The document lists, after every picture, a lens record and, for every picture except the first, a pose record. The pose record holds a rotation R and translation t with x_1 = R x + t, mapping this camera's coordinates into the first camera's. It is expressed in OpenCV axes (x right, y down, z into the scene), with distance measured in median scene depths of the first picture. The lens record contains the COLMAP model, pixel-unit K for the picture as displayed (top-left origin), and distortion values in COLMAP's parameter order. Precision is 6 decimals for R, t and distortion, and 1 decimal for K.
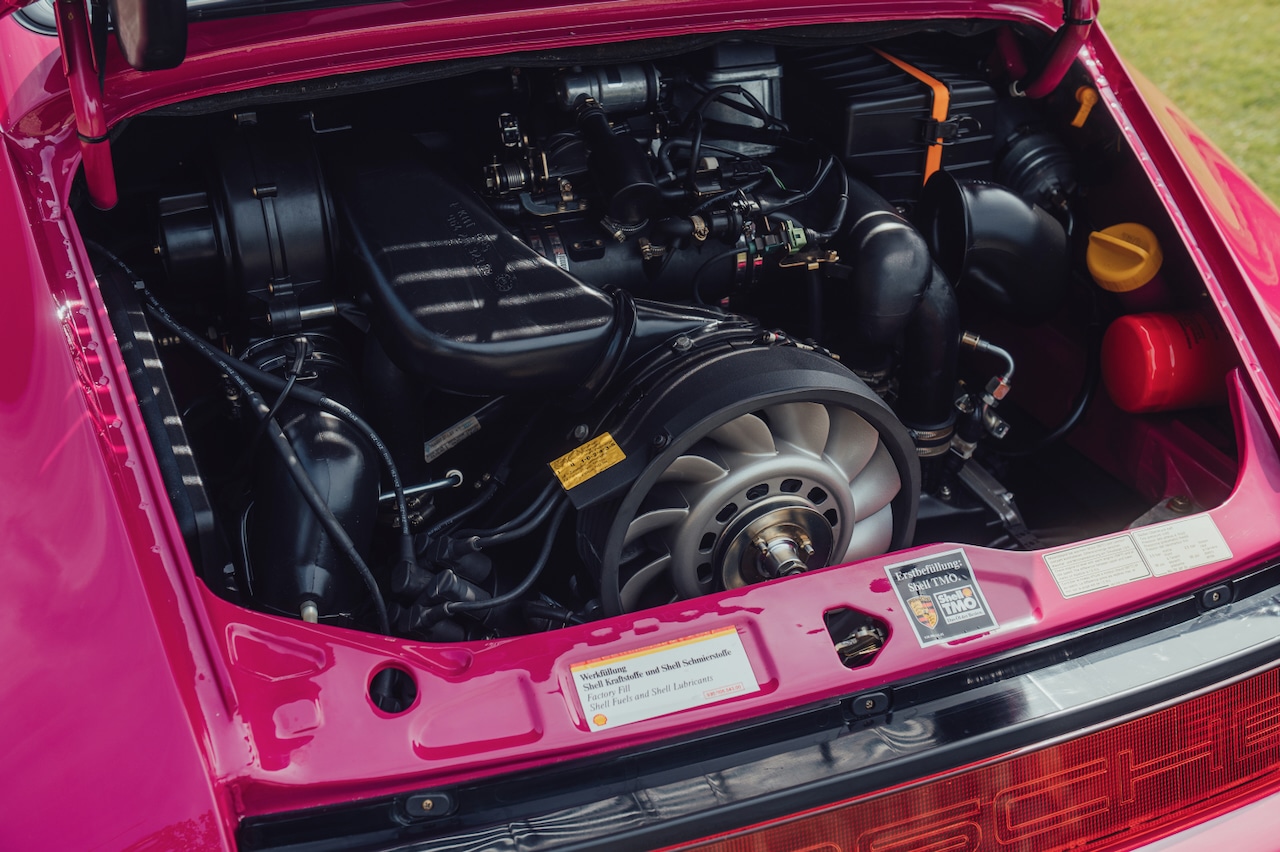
lens RADIAL K [[1529.6, 0, 634.3], [0, 1529.6, 425.3], [0, 0, 1]] dist [0.013180, 0.008911]
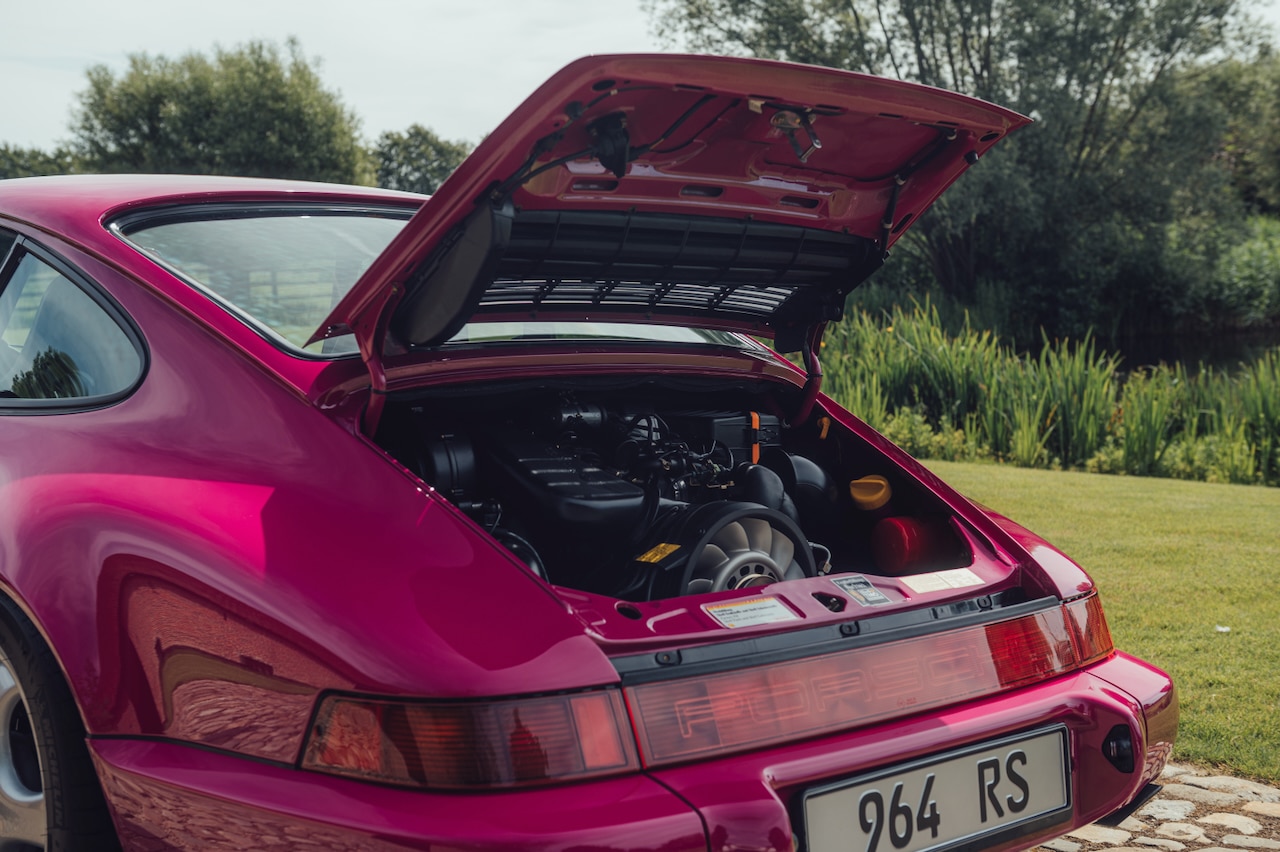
lens RADIAL K [[1690.2, 0, 639.3], [0, 1690.2, 427.0], [0, 0, 1]] dist [0.019694, 0.030703]
pose [[0.935020, -0.033140, 0.353042, -0.731611], [0.198055, 0.874656, -0.442437, 0.751502], [-0.294128, 0.483609, 0.824385, -0.678389]]
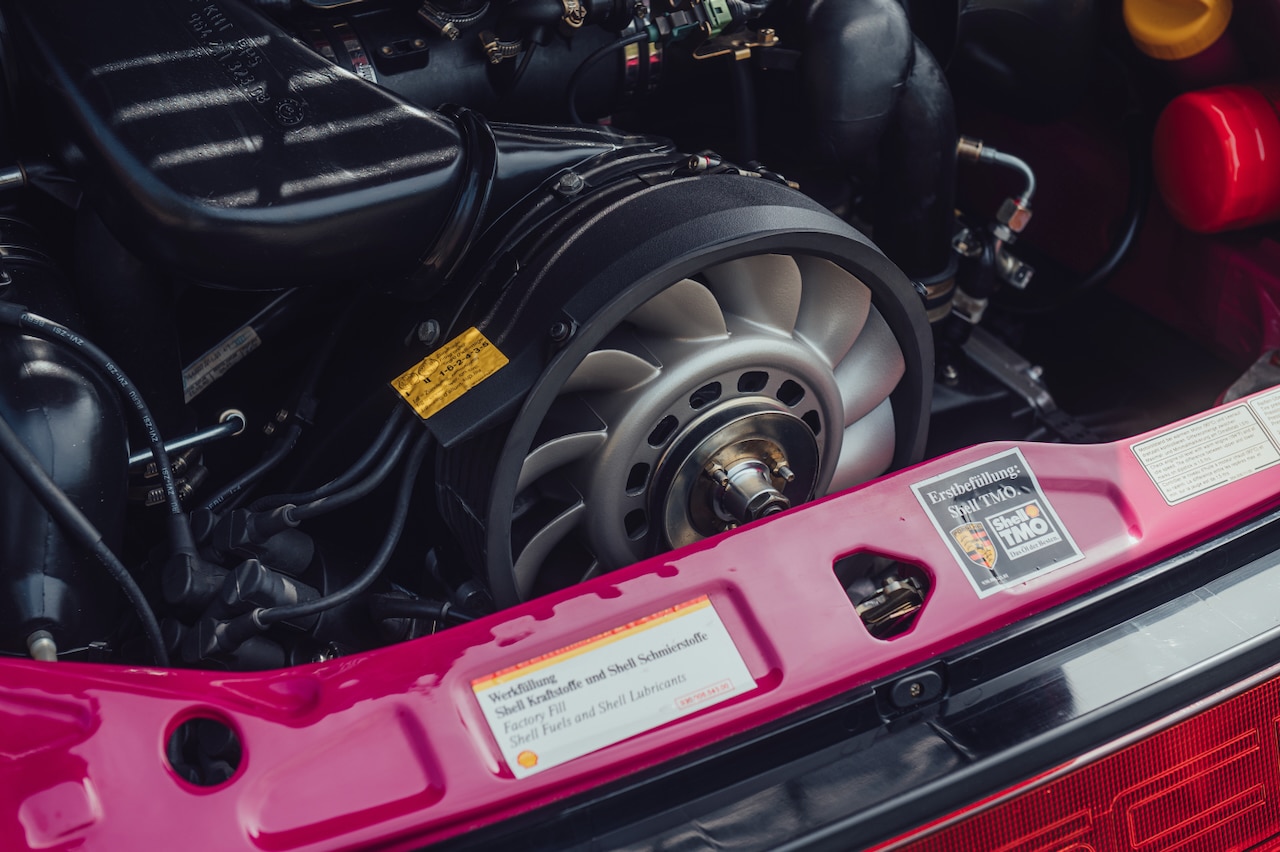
lens RADIAL K [[2145.2, 0, 645.3], [0, 2145.2, 427.2], [0, 0, 1]] dist [0.025032, 0.133159]
pose [[0.988017, -0.098350, 0.118952, -0.058413], [0.093204, 0.994485, 0.048093, 0.009946], [-0.123026, -0.036430, 0.991735, 0.074922]]
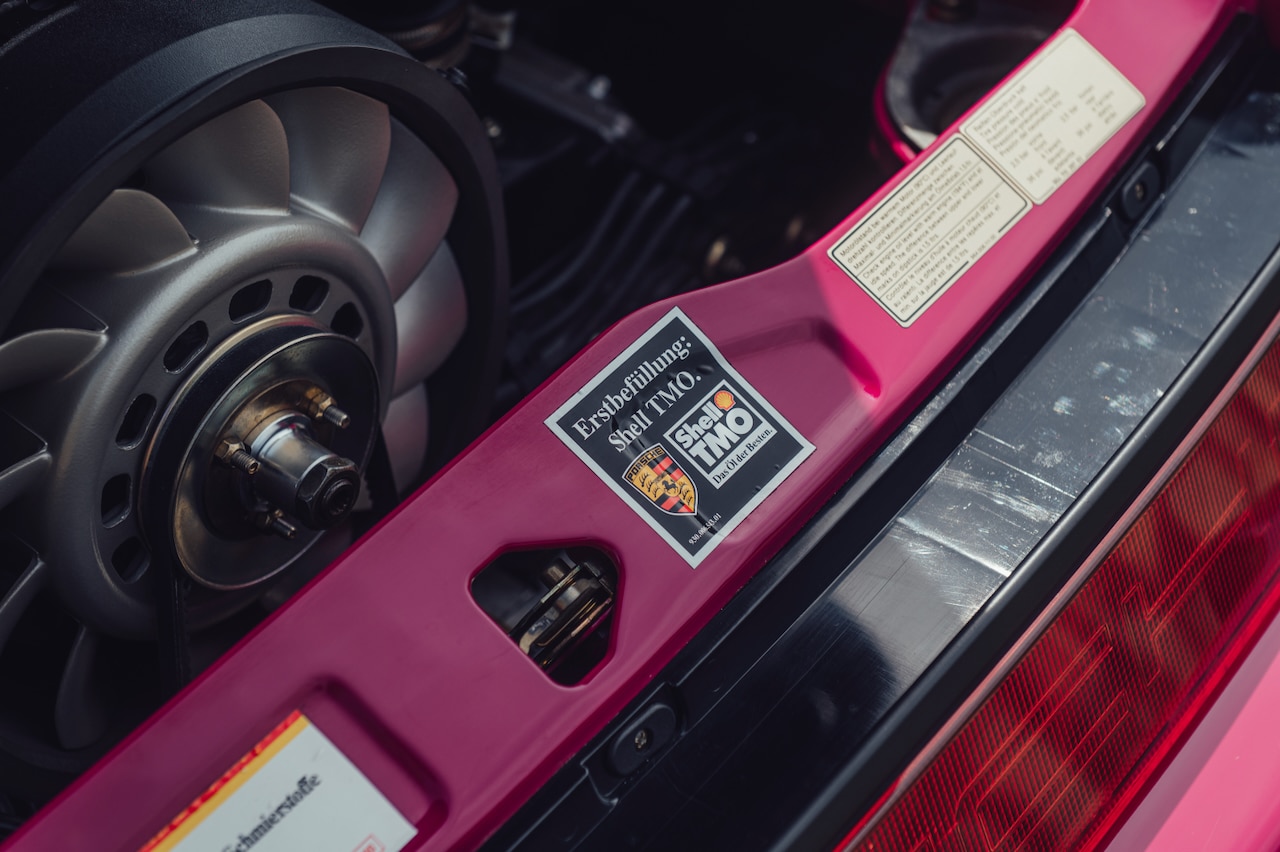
lens RADIAL K [[2477.9, 0, 640.3], [0, 2477.9, 424.5], [0, 0, 1]] dist [0.049884, 0.192885]
pose [[0.873618, -0.386630, 0.295479, -0.020431], [0.305398, 0.908371, 0.285647, -0.094338], [-0.378844, -0.159308, 0.911646, 0.328525]]
